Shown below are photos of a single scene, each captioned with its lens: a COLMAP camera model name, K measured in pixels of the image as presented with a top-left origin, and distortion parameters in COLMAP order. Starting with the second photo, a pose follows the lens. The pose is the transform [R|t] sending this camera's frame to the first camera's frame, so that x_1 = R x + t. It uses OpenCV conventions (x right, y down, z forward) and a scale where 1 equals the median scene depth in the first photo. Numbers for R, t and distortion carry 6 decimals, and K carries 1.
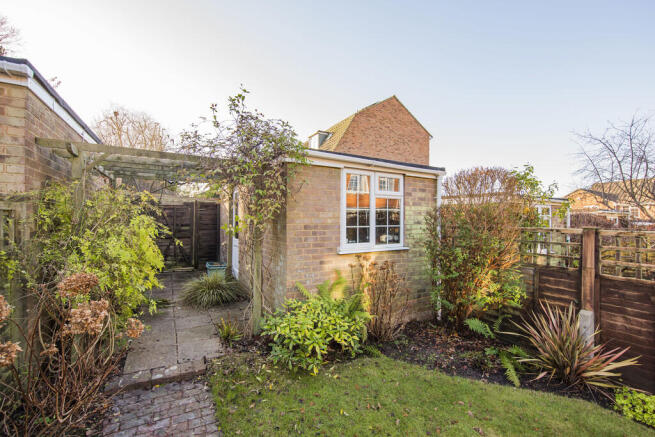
lens RADIAL K [[272.5, 0, 329.0], [0, 272.5, 216.7], [0, 0, 1]] dist [-0.003144, -0.000104]
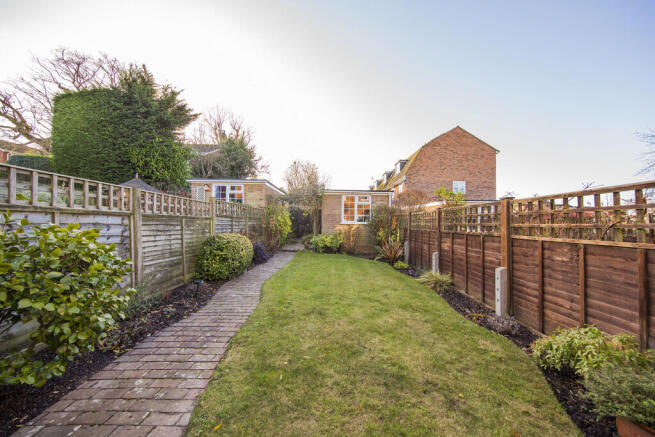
lens RADIAL K [[216.4, 0, 329.8], [0, 216.4, 223.4], [0, 0, 1]] dist [-0.013982, -0.000272]
pose [[0.867563, 0.004735, -0.497306, 0.234747], [-0.001767, 0.999978, 0.006440, 0.024477], [0.497325, -0.004709, 0.867552, -0.231441]]
